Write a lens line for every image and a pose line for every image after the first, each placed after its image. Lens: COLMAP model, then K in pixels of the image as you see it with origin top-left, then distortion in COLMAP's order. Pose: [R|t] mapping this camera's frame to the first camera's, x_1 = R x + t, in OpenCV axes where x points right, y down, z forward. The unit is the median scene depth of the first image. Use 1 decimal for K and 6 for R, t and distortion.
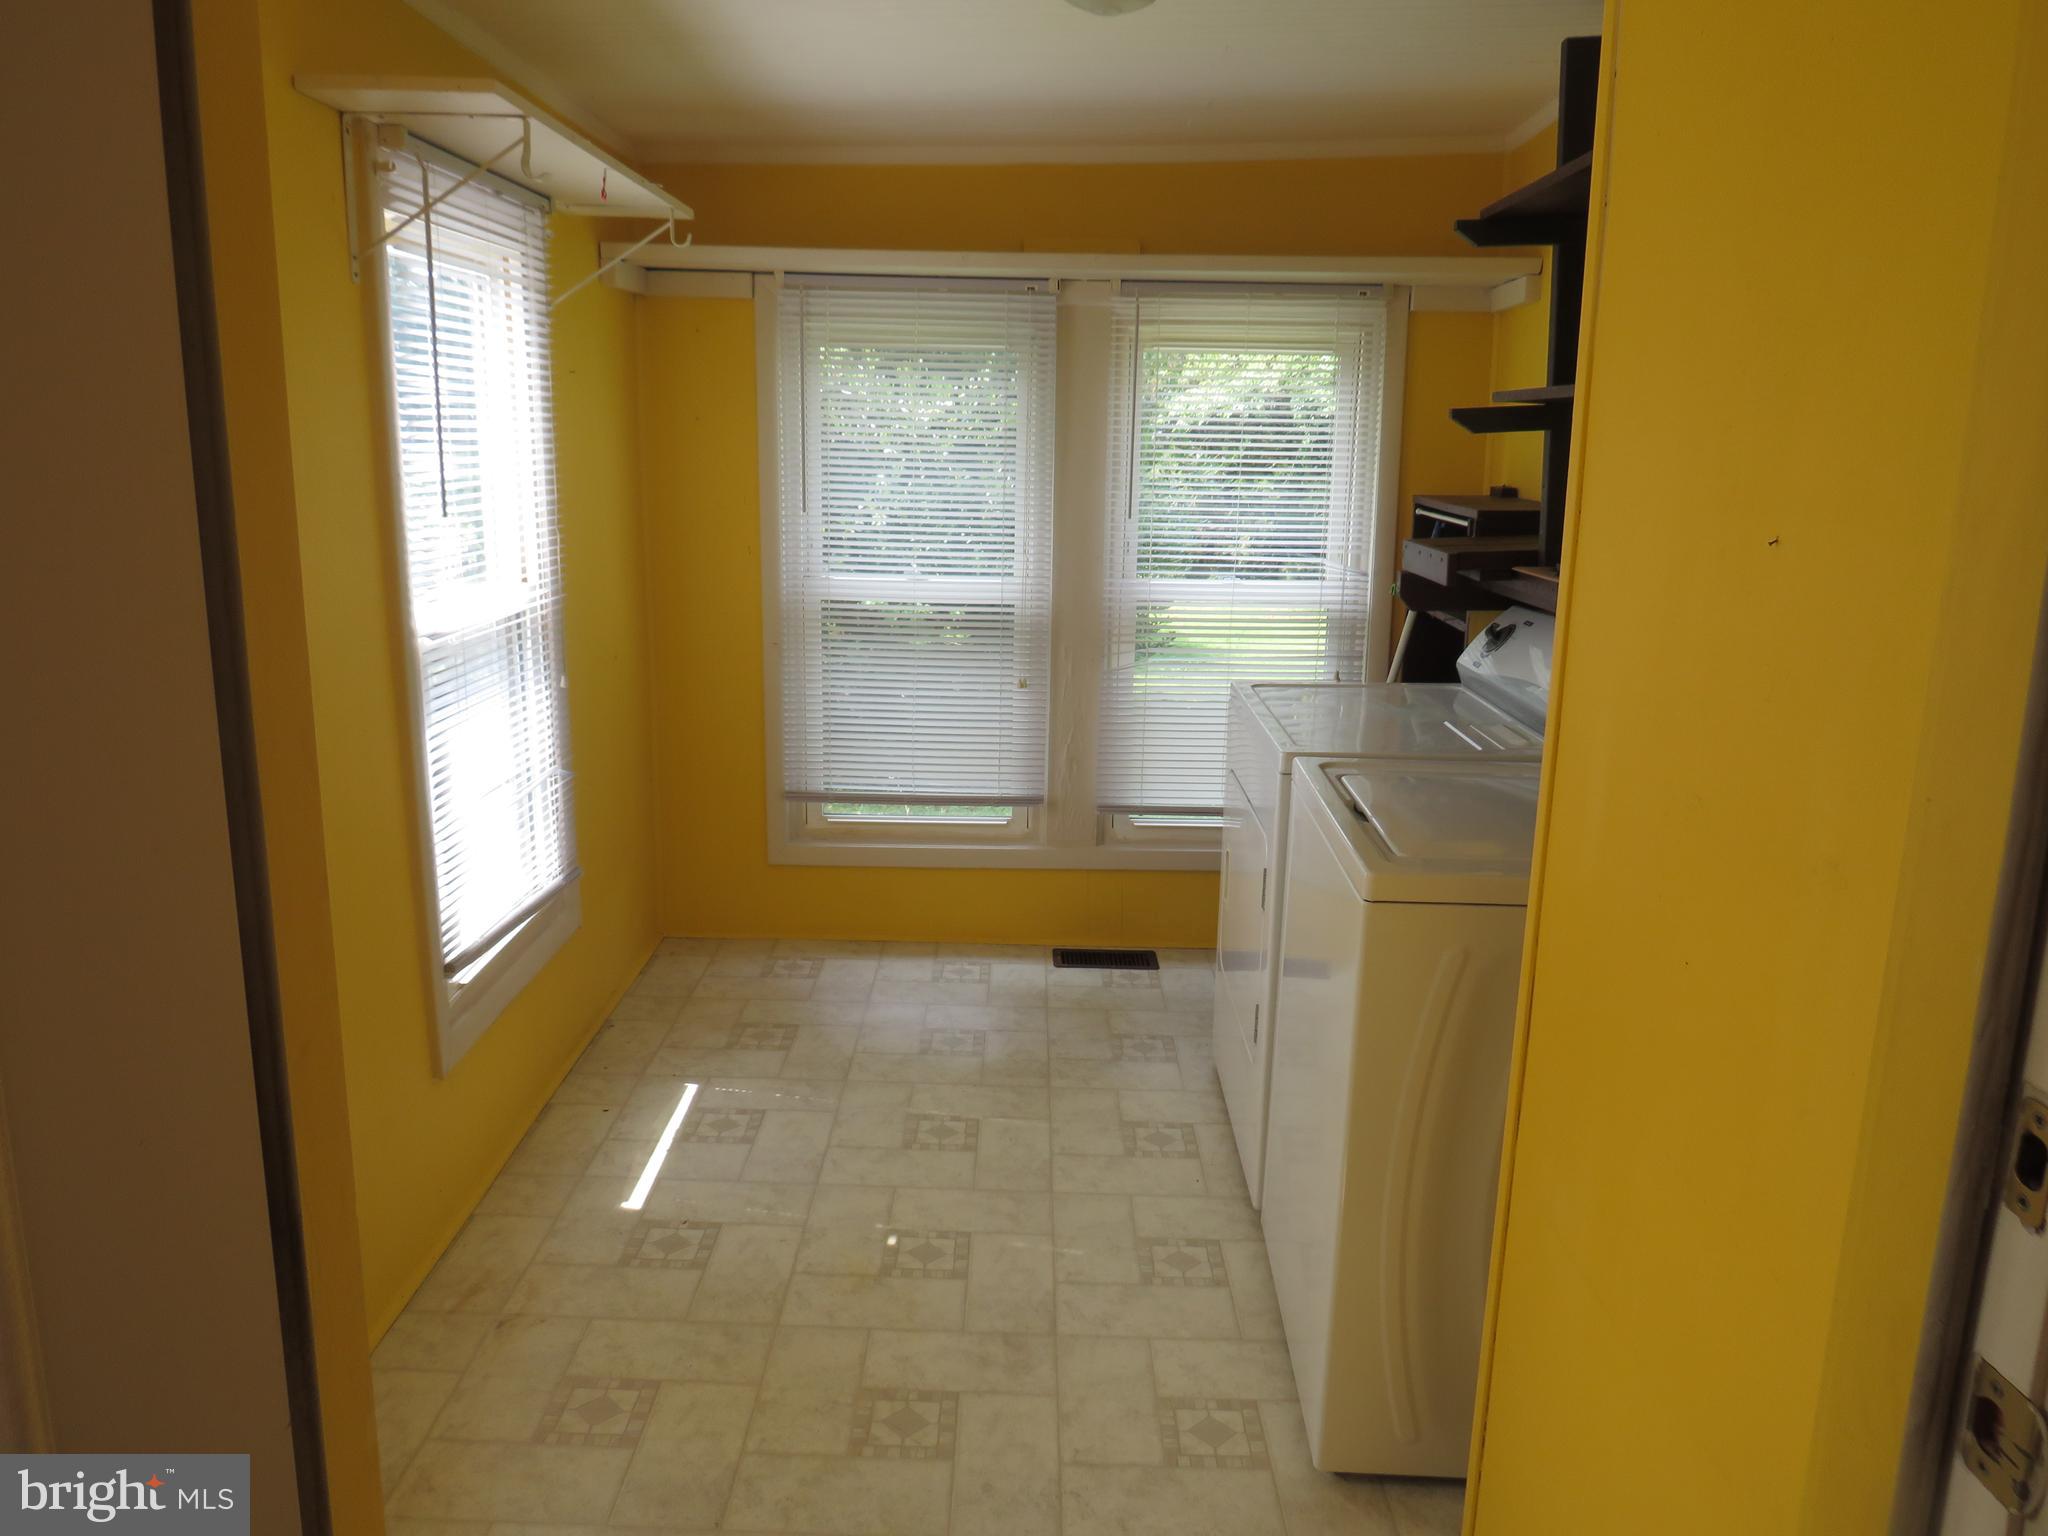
lens RADIAL K [[1458.4, 0, 1020.7], [0, 1458.4, 769.4], [0, 0, 1]] dist [-0.025226, 0.011290]
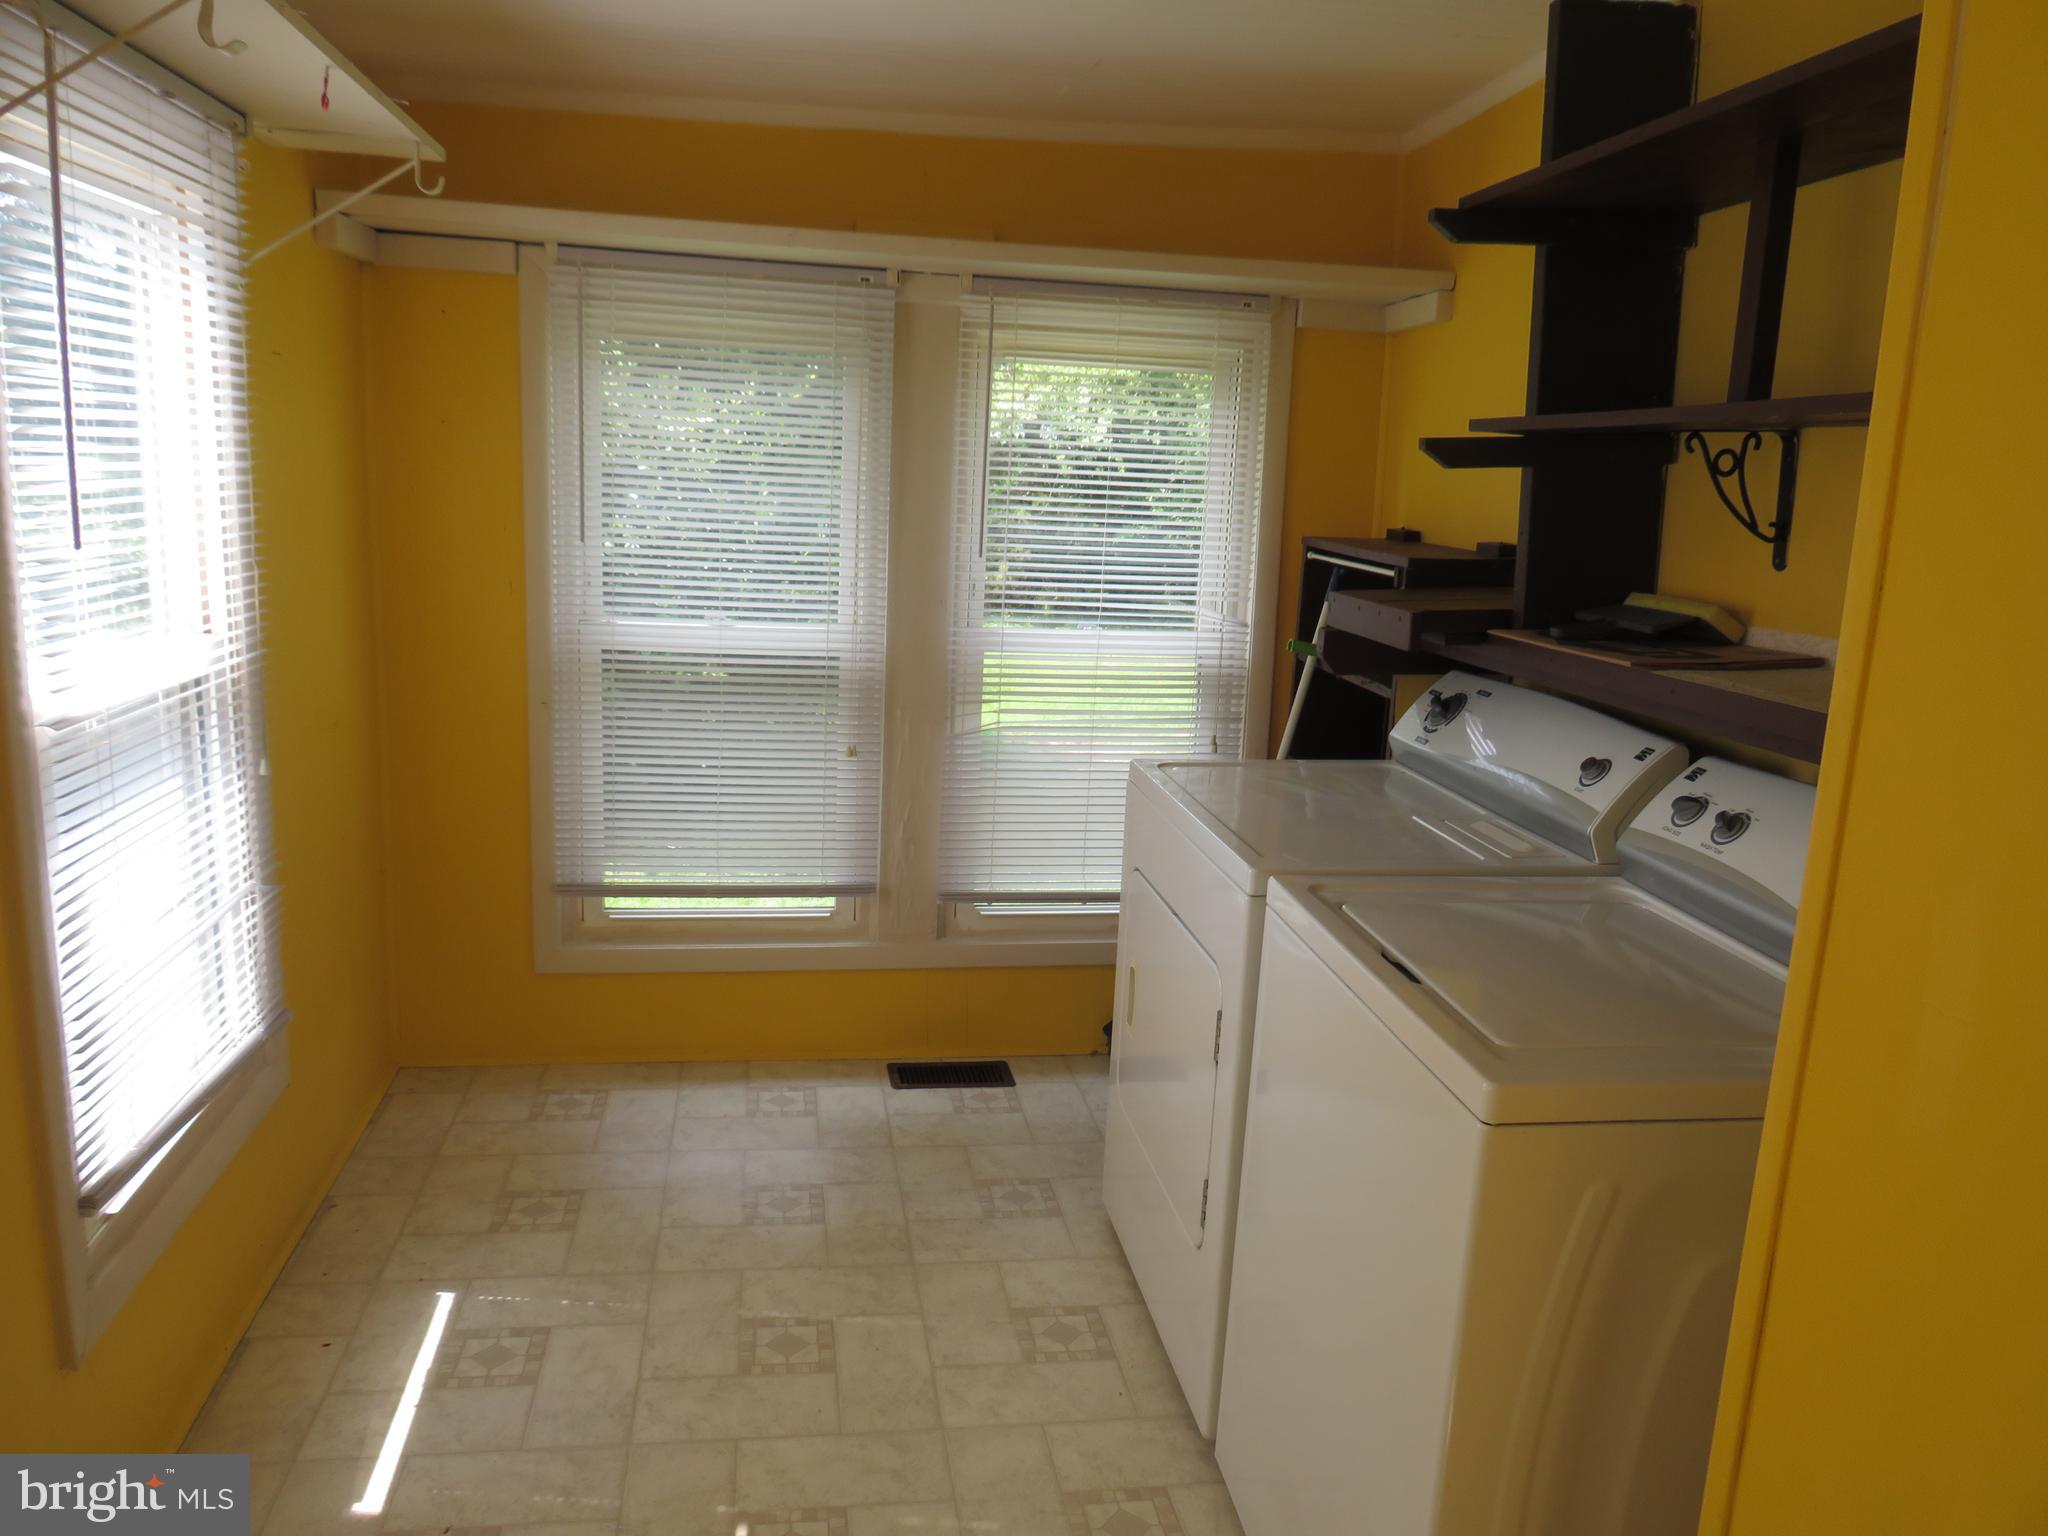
lens RADIAL K [[1458.4, 0, 1020.1], [0, 1458.4, 764.5], [0, 0, 1]] dist [-0.025226, 0.011290]
pose [[0.984299, -0.006453, 0.176390, -0.063568], [0.009934, 0.999773, -0.018858, -0.042739], [-0.176229, 0.020315, 0.984140, 0.199282]]
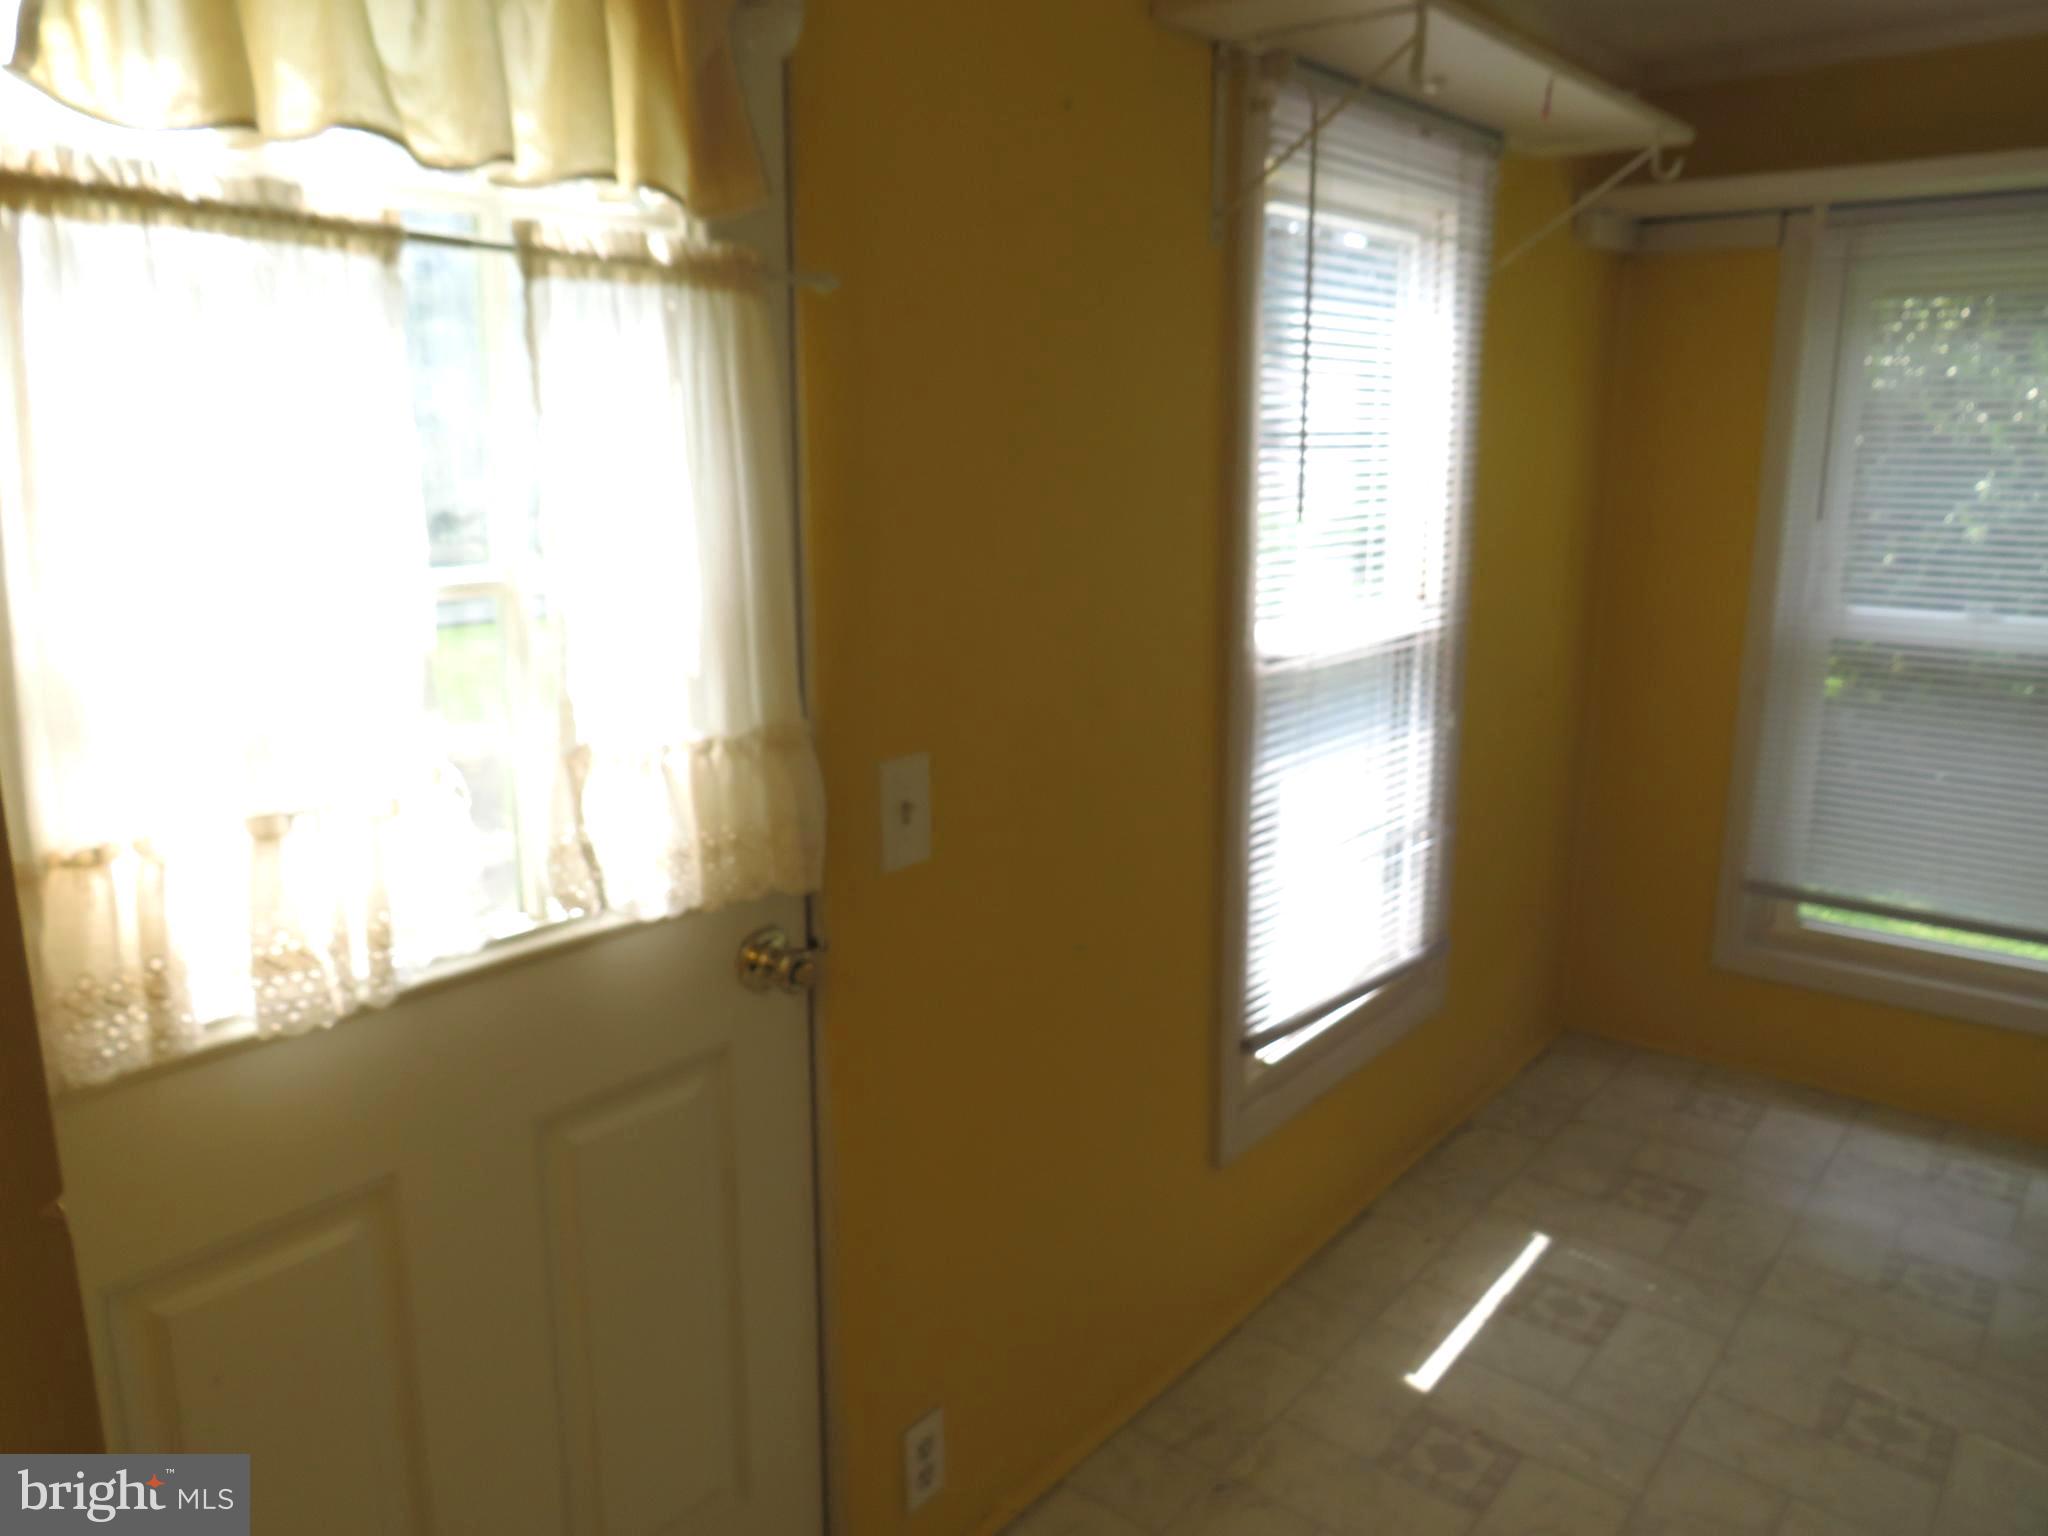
lens RADIAL K [[1458.4, 0, 1016.5], [0, 1458.4, 763.9], [0, 0, 1]] dist [-0.025226, 0.011290]
pose [[0.773452, 0.117910, -0.622792, 0.015393], [-0.122550, 0.991824, 0.035580, -0.033540], [0.621896, 0.048804, 0.781578, 0.189561]]
